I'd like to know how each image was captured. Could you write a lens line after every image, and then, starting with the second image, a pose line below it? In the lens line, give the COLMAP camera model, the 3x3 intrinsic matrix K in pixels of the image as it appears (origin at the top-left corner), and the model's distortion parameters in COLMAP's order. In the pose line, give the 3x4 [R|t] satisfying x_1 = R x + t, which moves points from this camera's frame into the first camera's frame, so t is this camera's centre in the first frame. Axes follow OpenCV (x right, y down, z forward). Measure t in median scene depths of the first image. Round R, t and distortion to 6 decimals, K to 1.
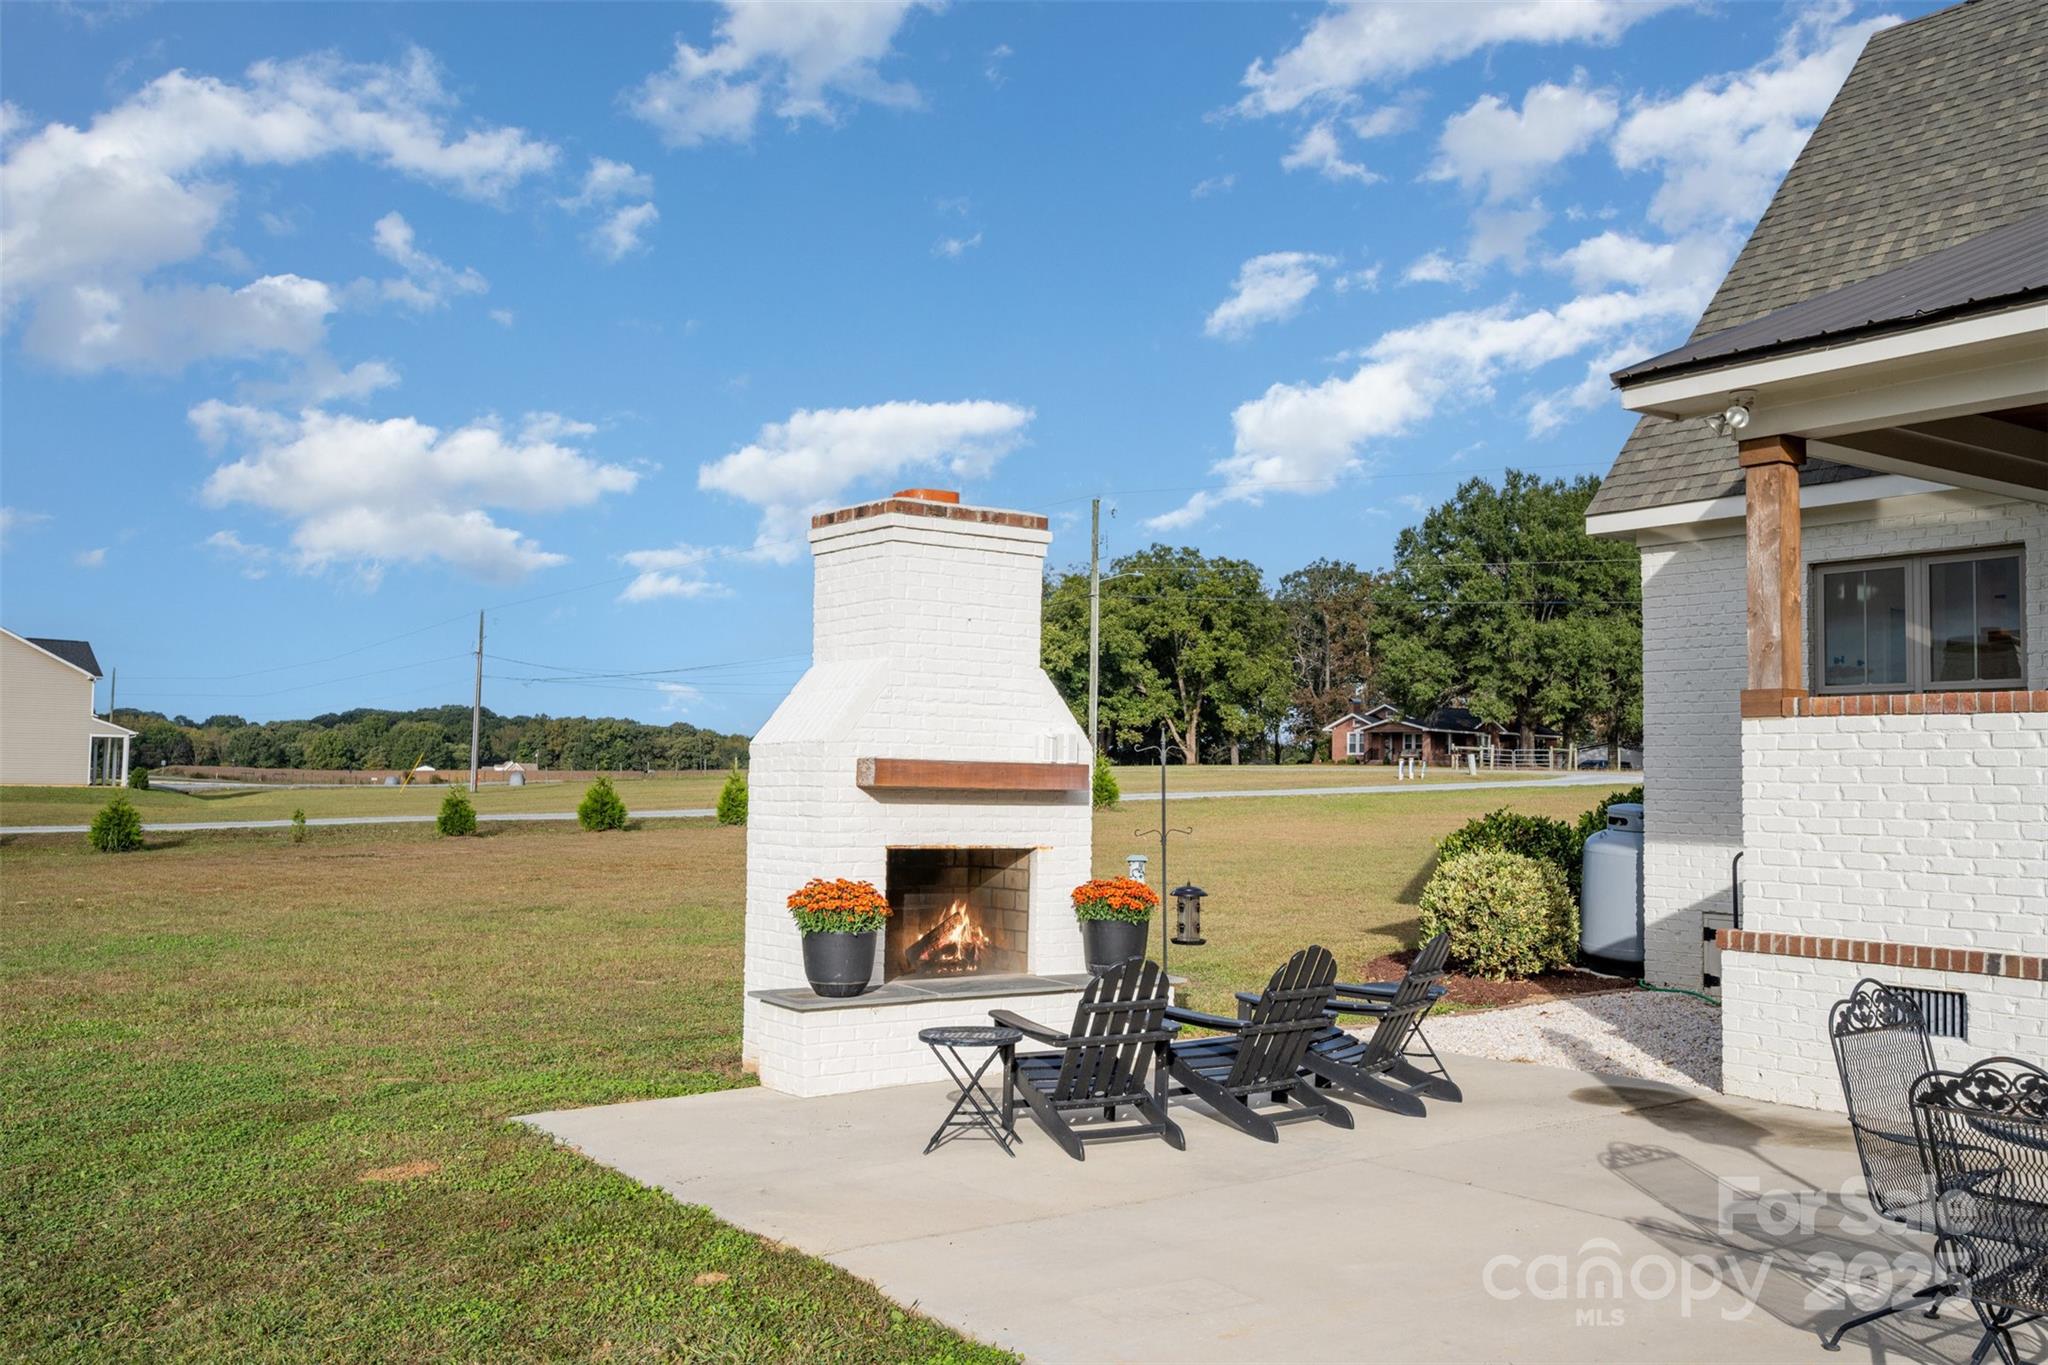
lens RADIAL K [[1748.5, 0, 1024.0], [0, 1748.5, 682.5], [0, 0, 1]] dist [0.001938, -0.007756]
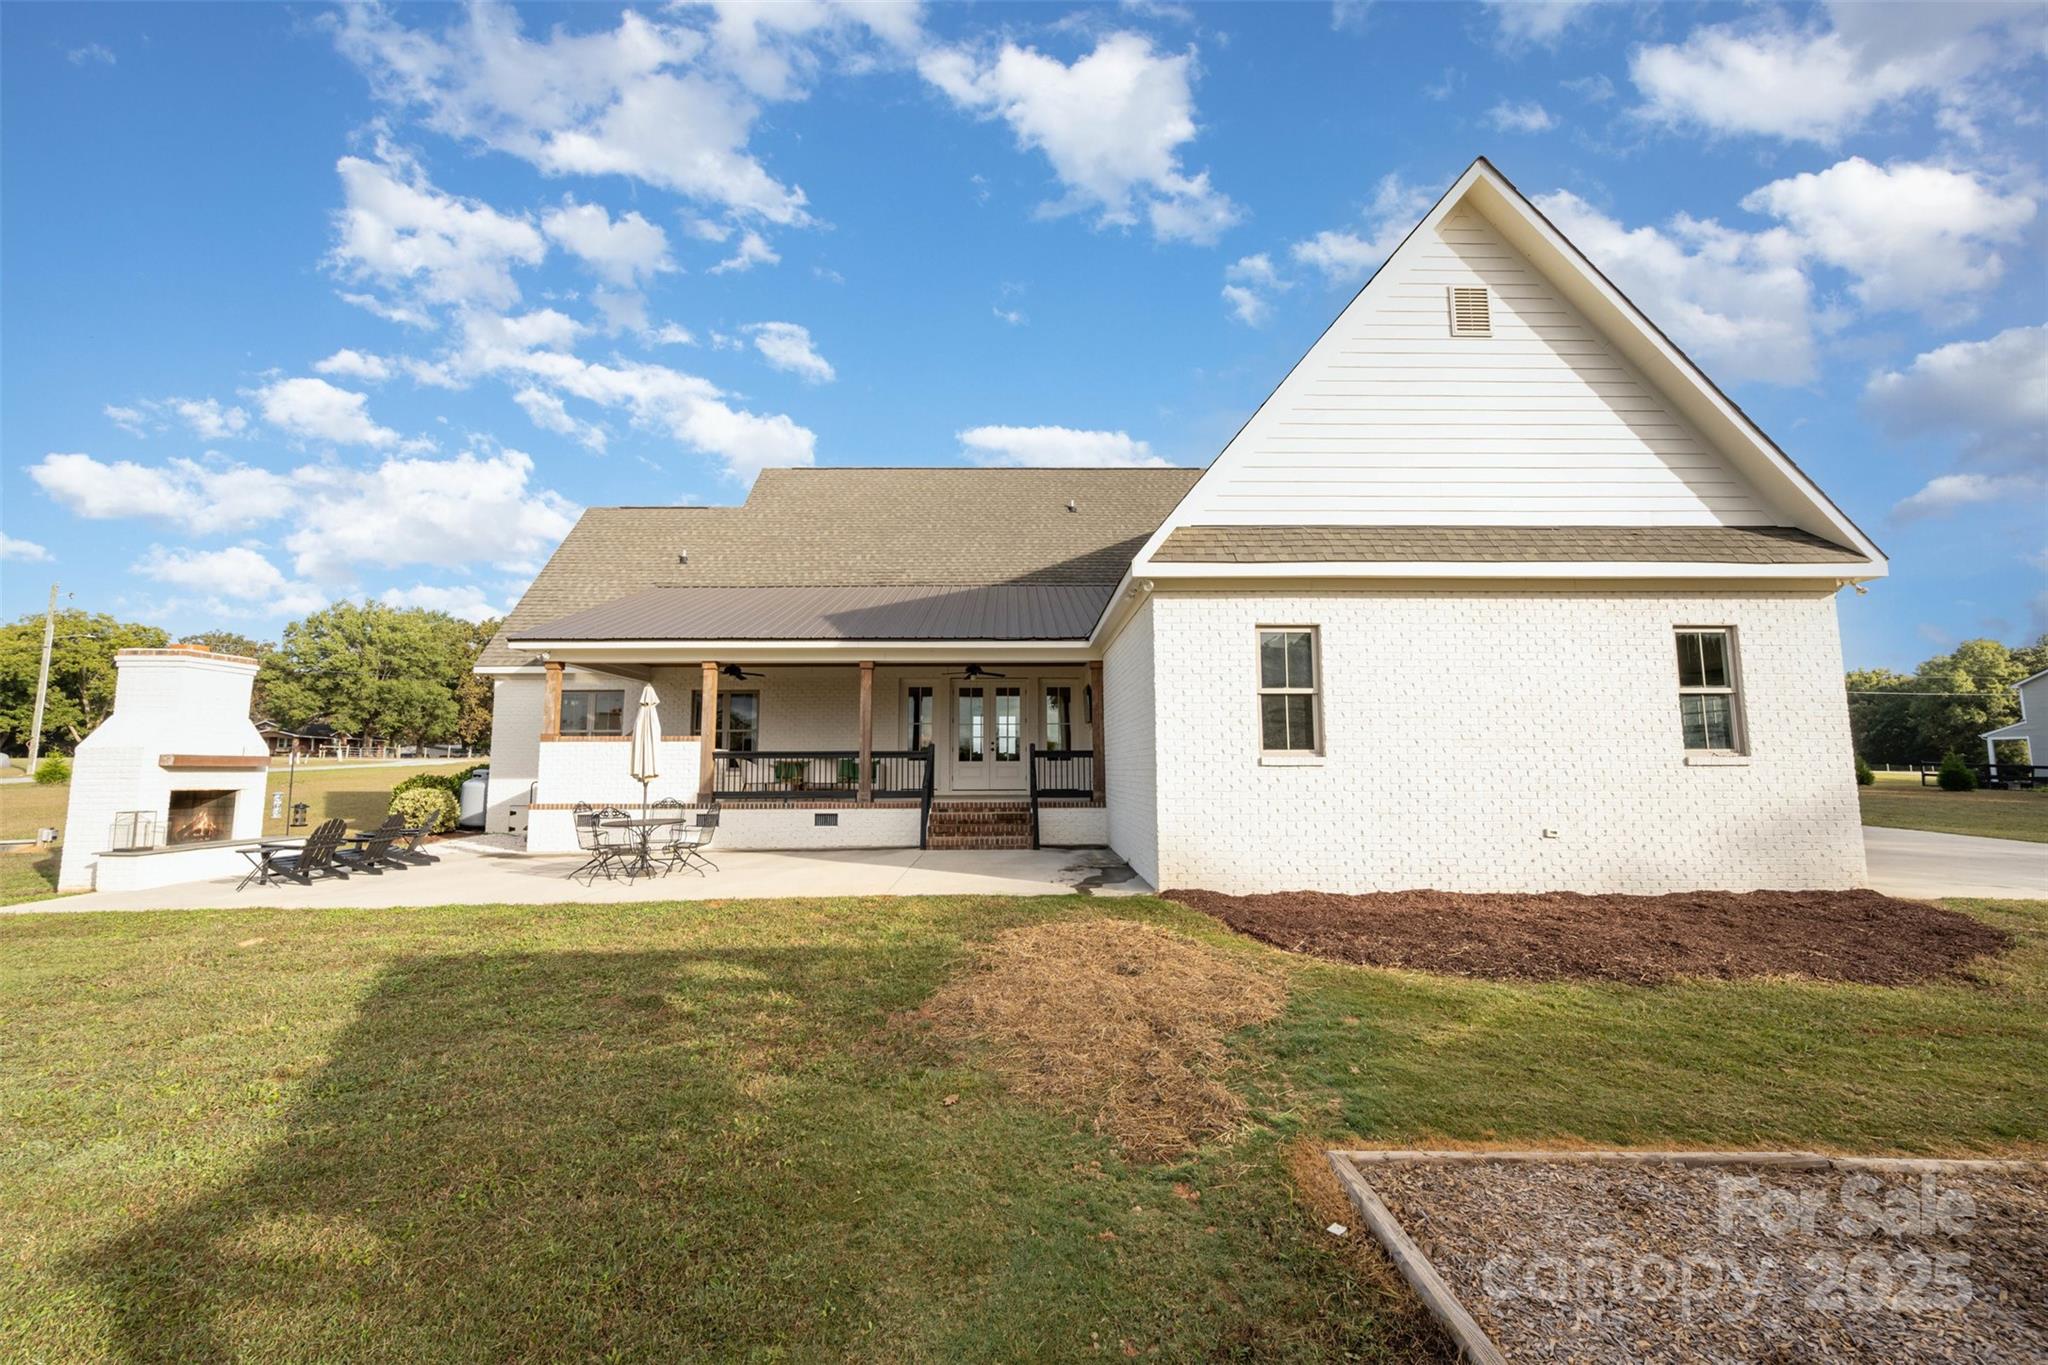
lens RADIAL K [[796.4, 0, 1024.0], [0, 796.4, 682.5], [0, 0, 1]] dist [-0.001302, -0.000285]
pose [[0.555576, 0.070810, 0.828445, -0.080276], [-0.034880, 0.997475, -0.061866, -0.007082], [-0.830734, 0.005475, 0.556643, -0.145295]]
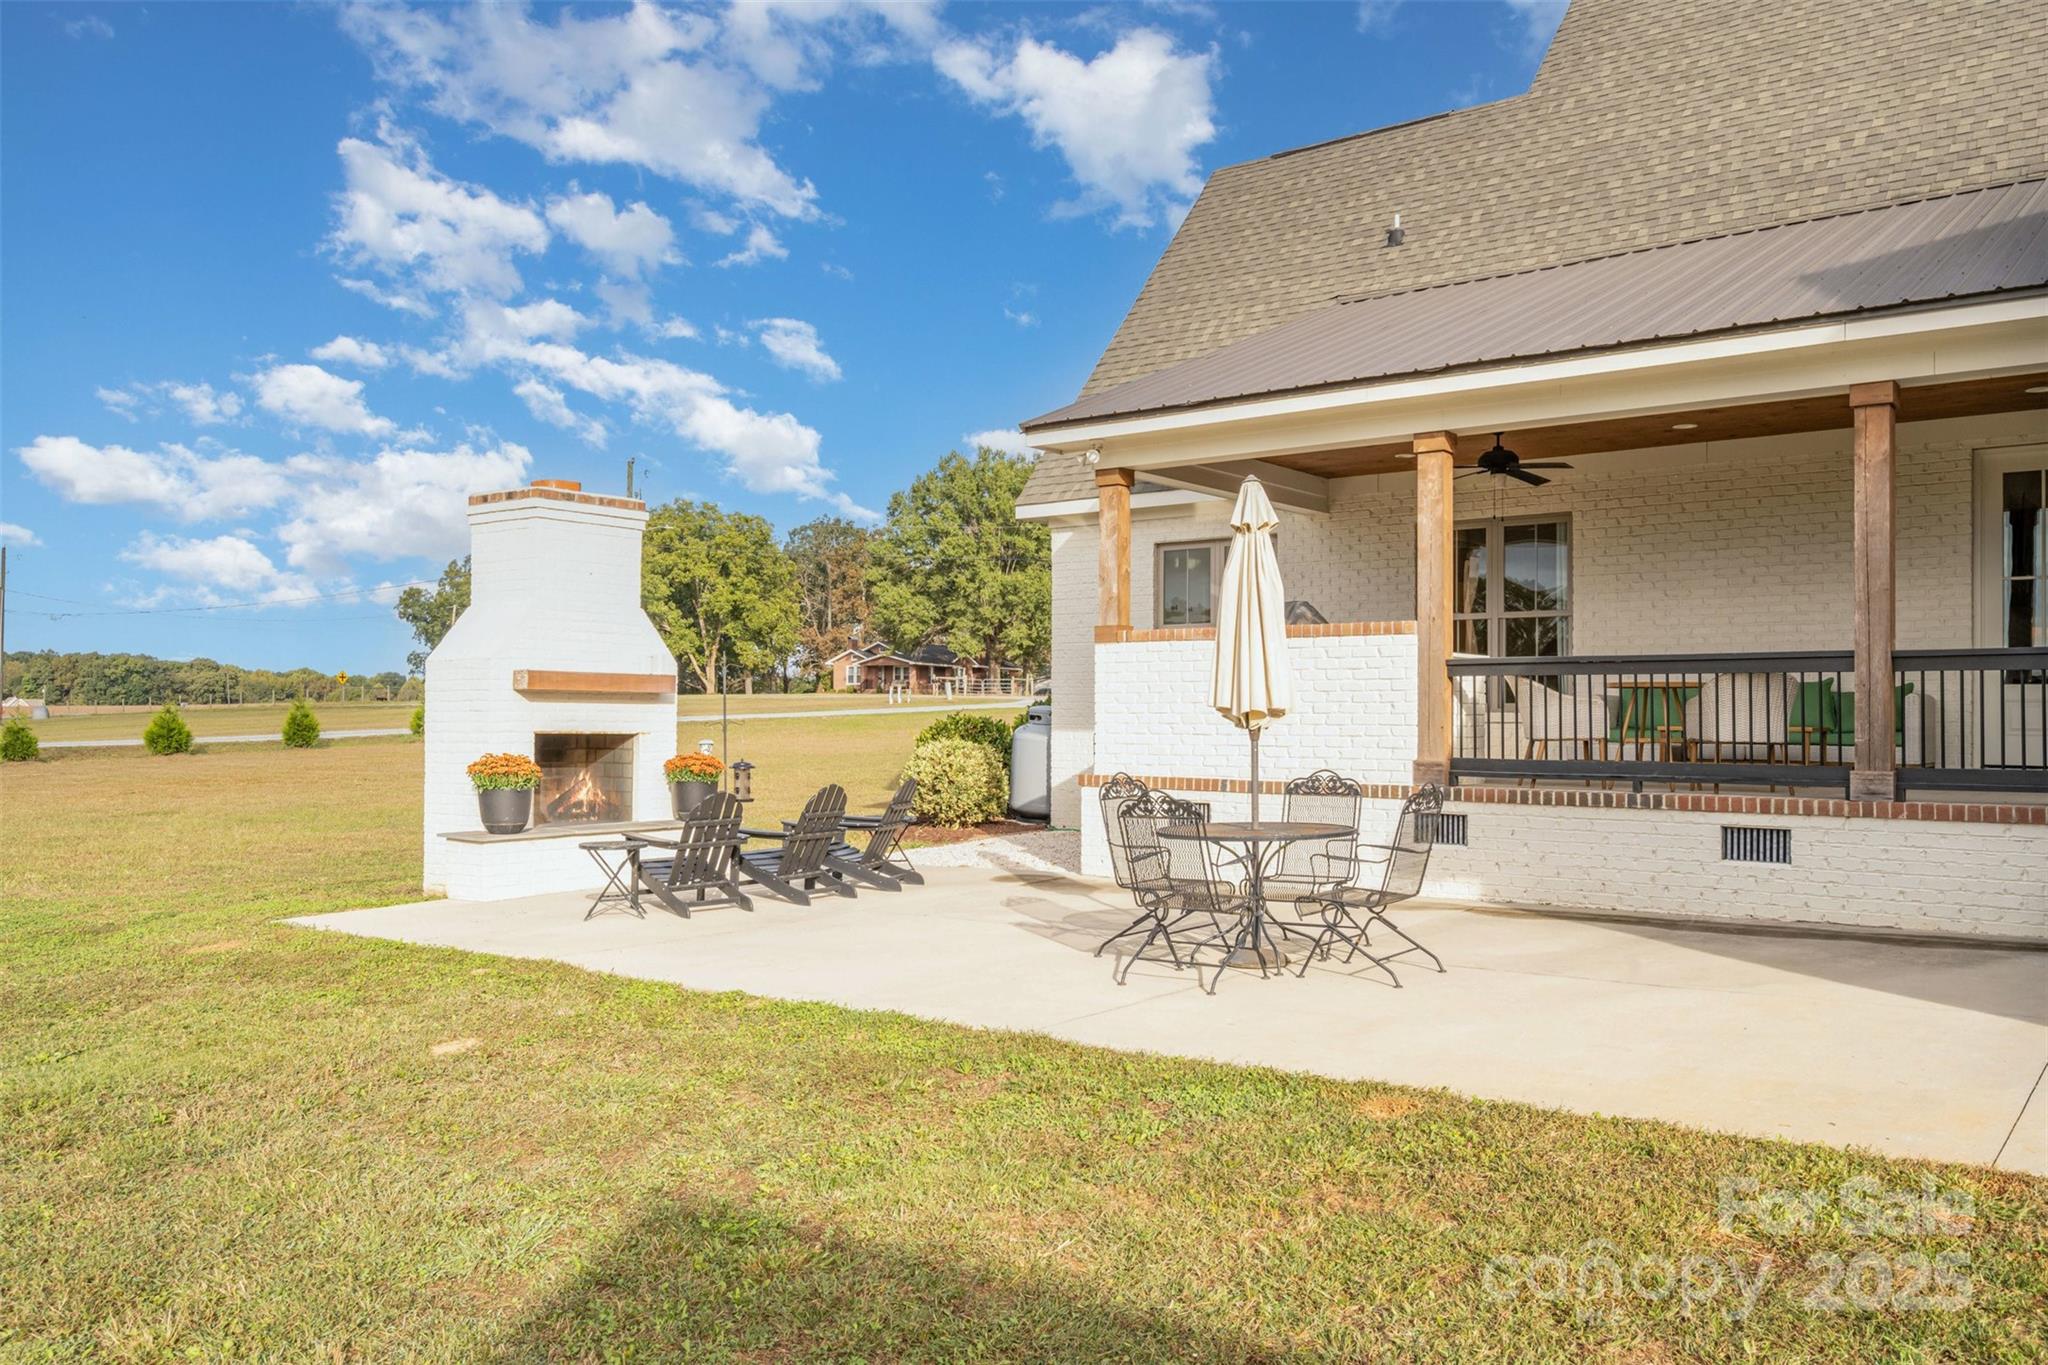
lens RADIAL K [[1555.3, 0, 1024.0], [0, 1555.3, 682.5], [0, 0, 1]] dist [-0.001892, 0.000377]
pose [[0.956244, -0.004821, 0.292531, -0.015523], [-0.006374, 0.999284, 0.037306, 0.000732], [-0.292501, -0.037538, 0.955528, -0.076379]]
